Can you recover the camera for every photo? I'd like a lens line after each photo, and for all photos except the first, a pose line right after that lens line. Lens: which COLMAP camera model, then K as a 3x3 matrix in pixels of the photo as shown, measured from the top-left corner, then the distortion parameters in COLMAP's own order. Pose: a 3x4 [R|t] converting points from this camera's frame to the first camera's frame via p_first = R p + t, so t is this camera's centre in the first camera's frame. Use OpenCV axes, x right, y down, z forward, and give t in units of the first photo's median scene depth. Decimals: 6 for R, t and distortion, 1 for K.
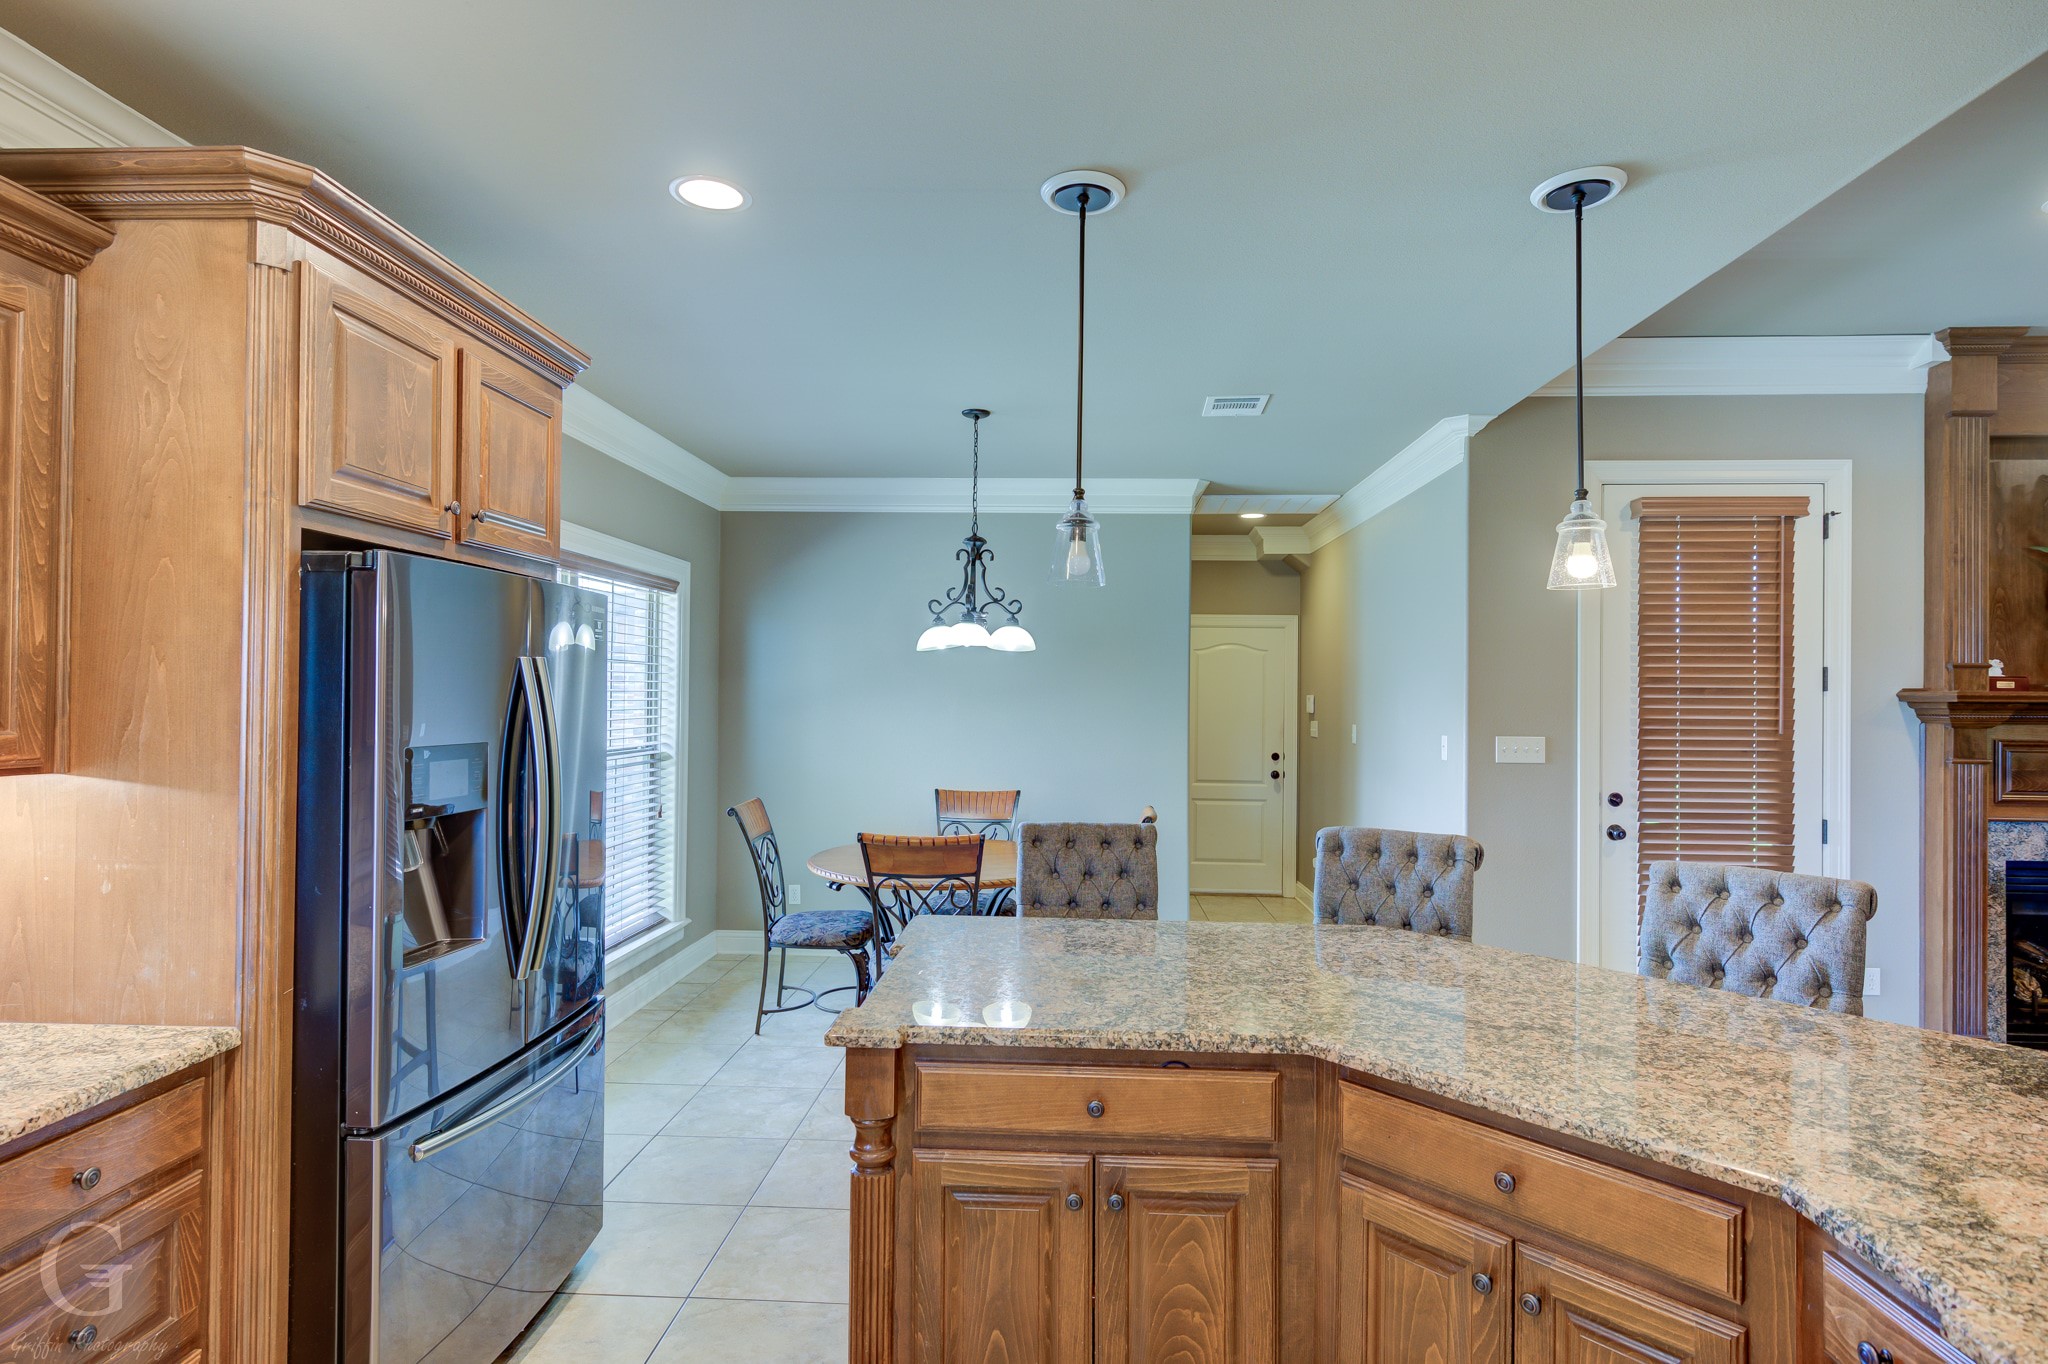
lens RADIAL K [[1056.5, 0, 1022.7], [0, 1056.5, 689.7], [0, 0, 1]] dist [0.005107, 0.002973]
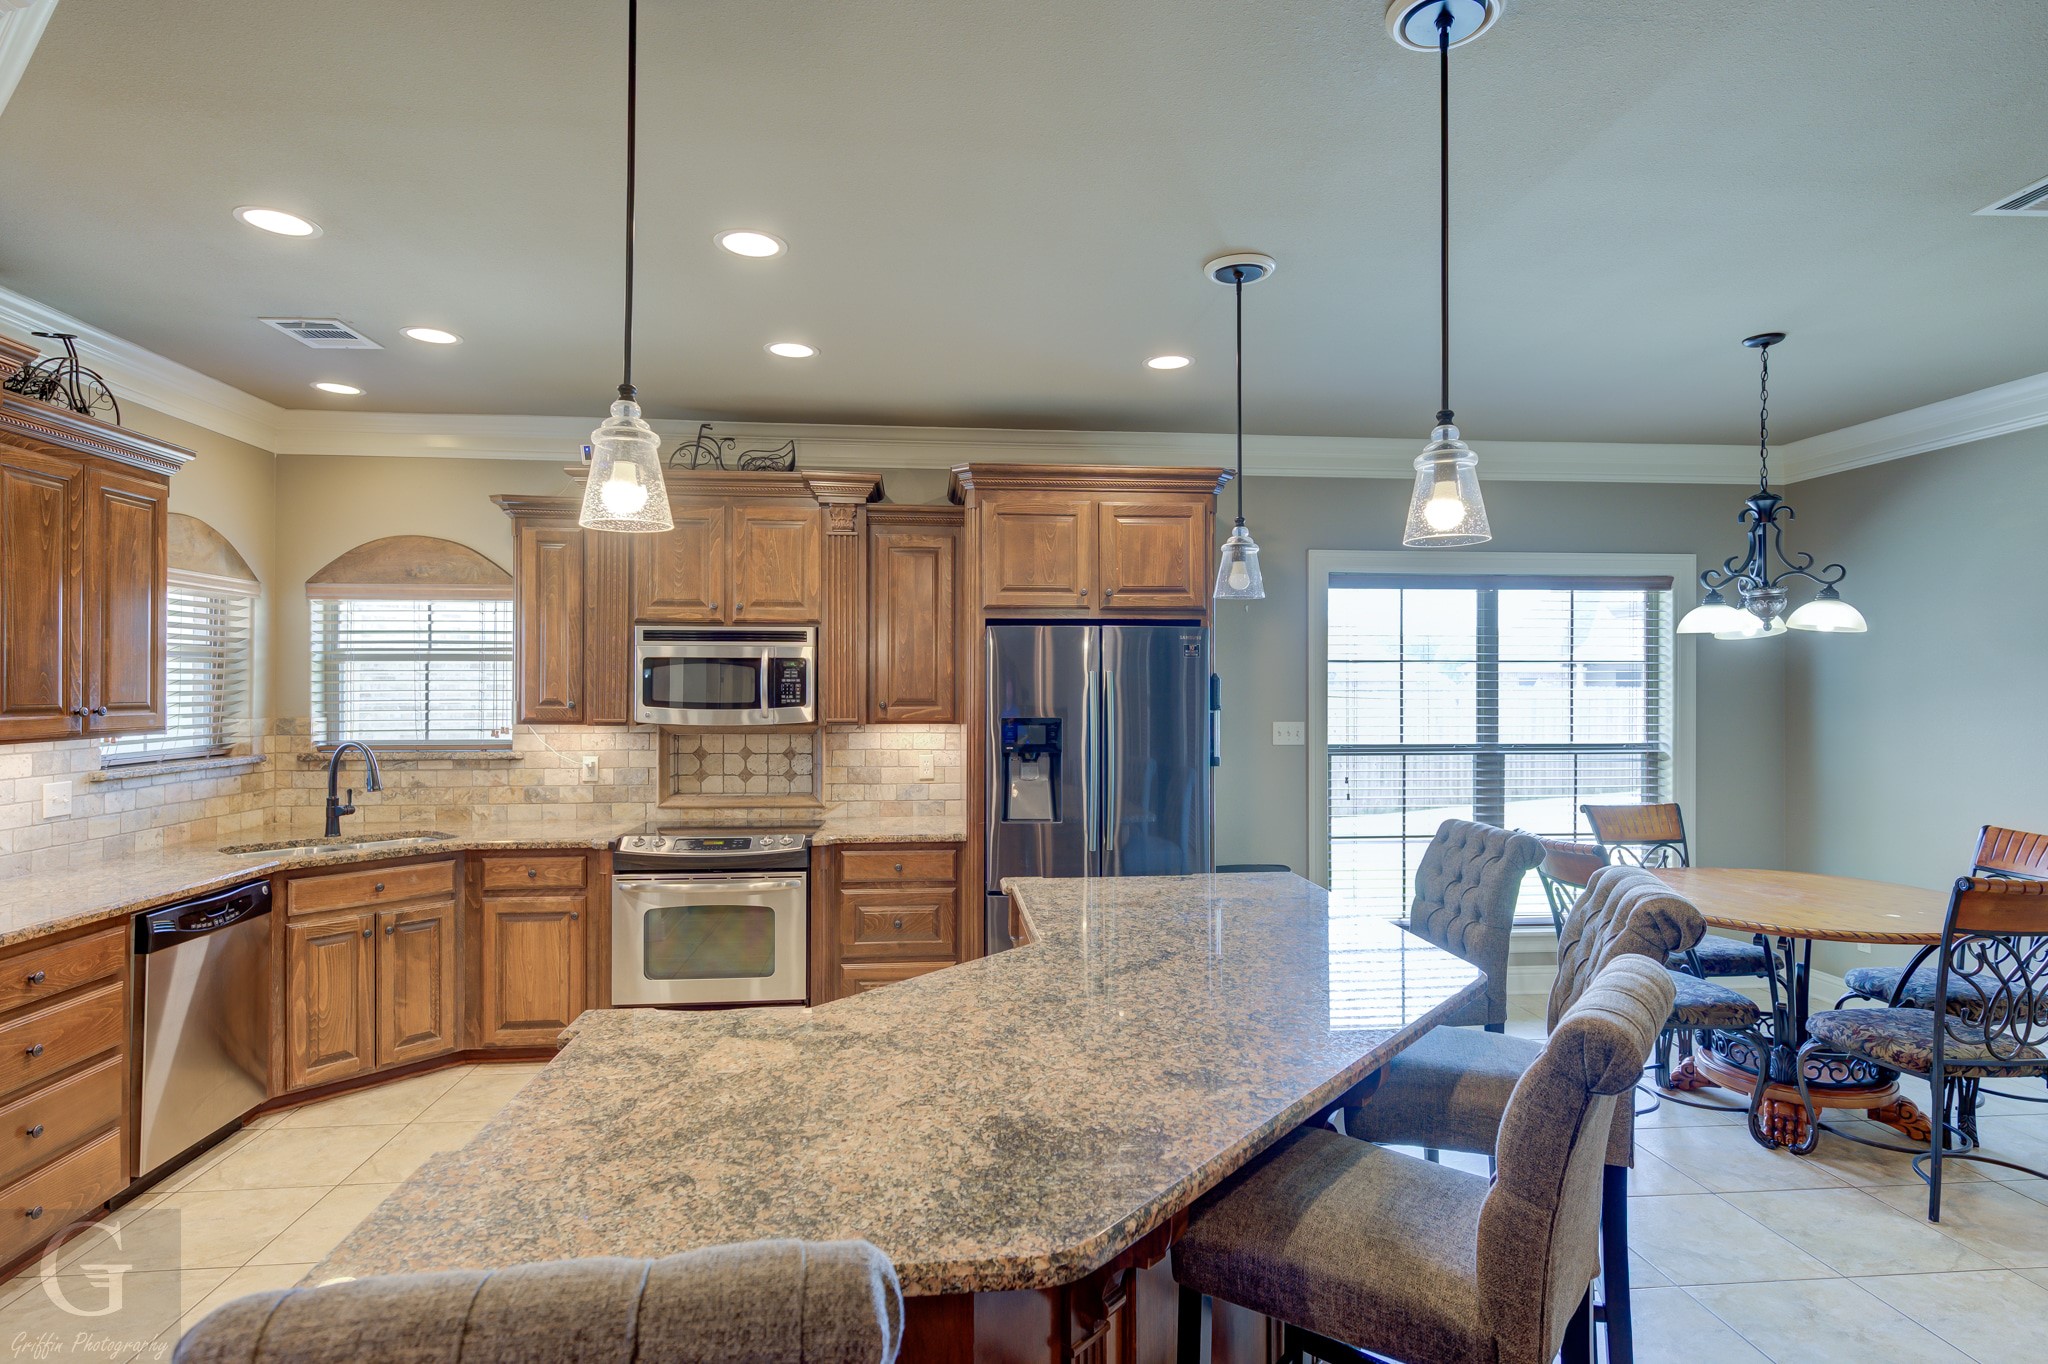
lens RADIAL K [[1056.5, 0, 1021.1], [0, 1056.5, 682.7], [0, 0, 1]] dist [0.005107, 0.002973]
pose [[0.138923, -0.015293, -0.990185, 1.399508], [0.004249, 0.999881, -0.014846, 0.016902], [0.990294, -0.002144, 0.138971, 0.684356]]
